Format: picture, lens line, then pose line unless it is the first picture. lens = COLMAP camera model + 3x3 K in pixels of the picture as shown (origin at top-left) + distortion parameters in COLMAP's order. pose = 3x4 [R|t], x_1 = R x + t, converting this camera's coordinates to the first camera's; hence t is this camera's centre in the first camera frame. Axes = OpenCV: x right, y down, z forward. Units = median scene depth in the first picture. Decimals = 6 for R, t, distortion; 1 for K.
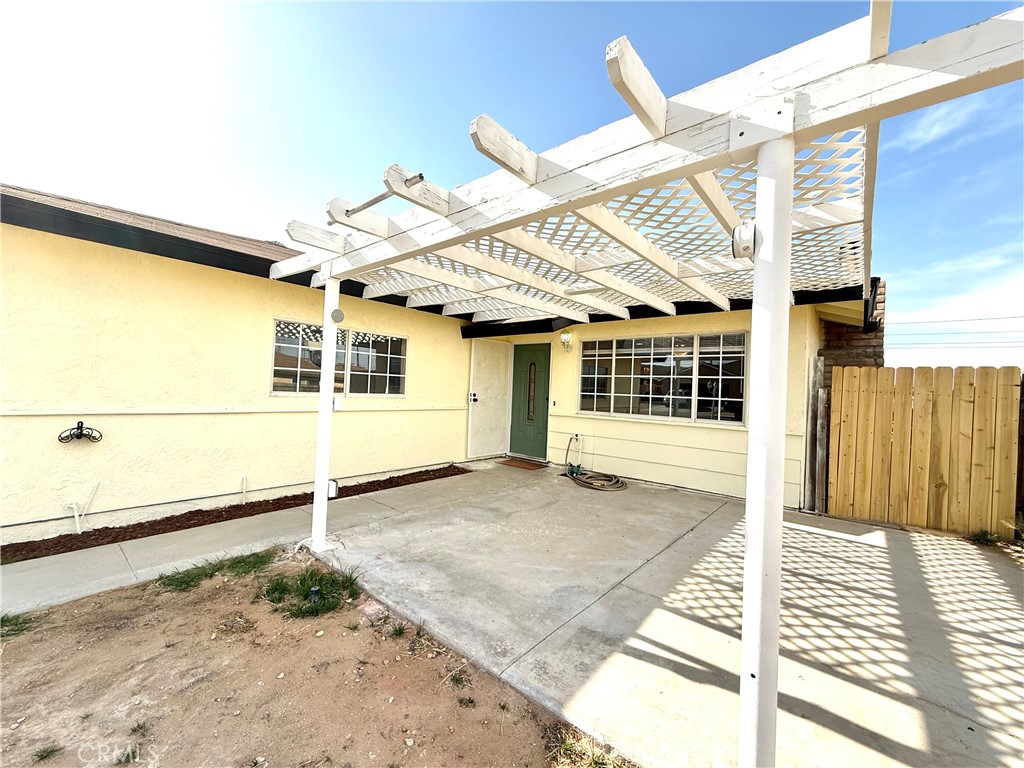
lens RADIAL K [[409.7, 0, 512.6], [0, 409.7, 383.6], [0, 0, 1]] dist [-0.000825, 0.000038]
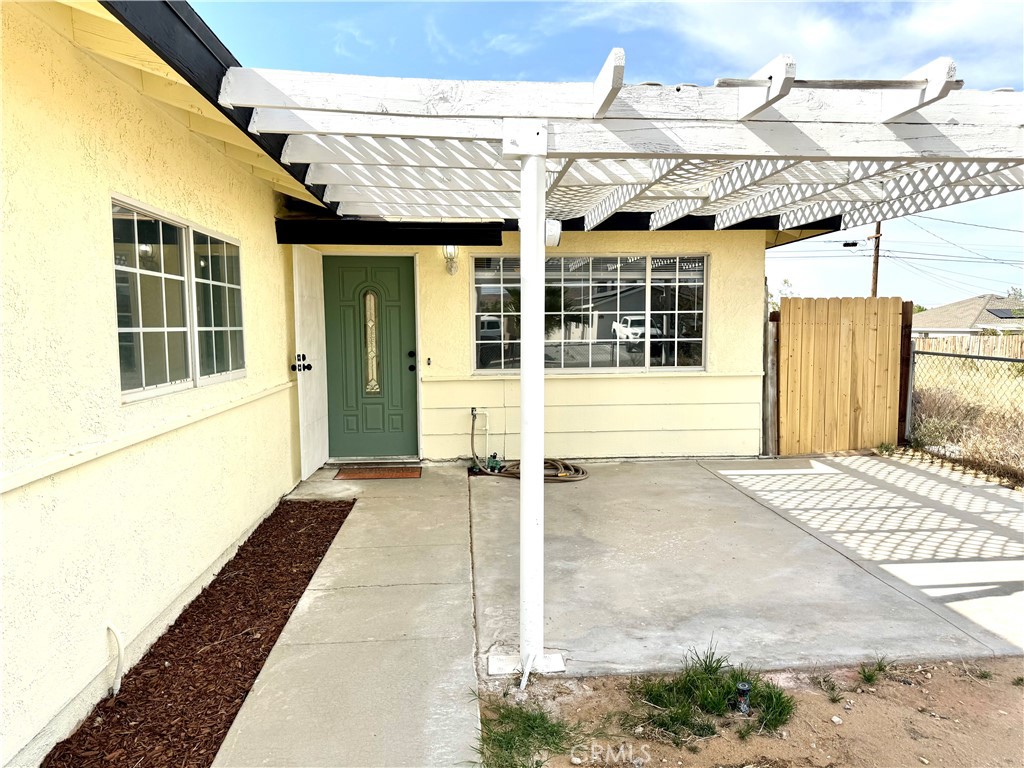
lens RADIAL K [[711.7, 0, 520.0], [0, 711.7, 388.7], [0, 0, 1]] dist [-0.003382, -0.021509]
pose [[0.711195, -0.107000, 0.694804, -0.699208], [0.026967, 0.991774, 0.125130, -0.049460], [-0.702477, -0.070255, 0.708231, 0.241693]]
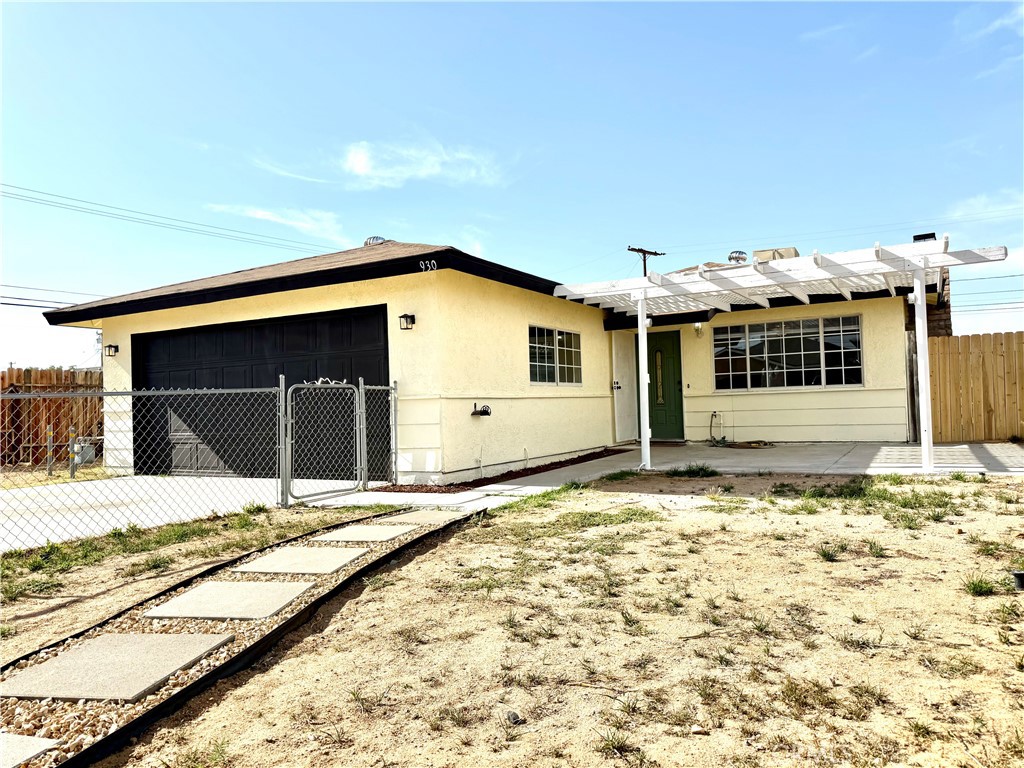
lens RADIAL K [[711.7, 0, 503.3], [0, 711.7, 387.5], [0, 0, 1]] dist [-0.003382, -0.021509]
pose [[0.983312, -0.067473, 0.168953, -0.932025], [0.069535, 0.997560, -0.006310, 0.040940], [-0.168115, 0.017952, 0.985604, -1.024431]]
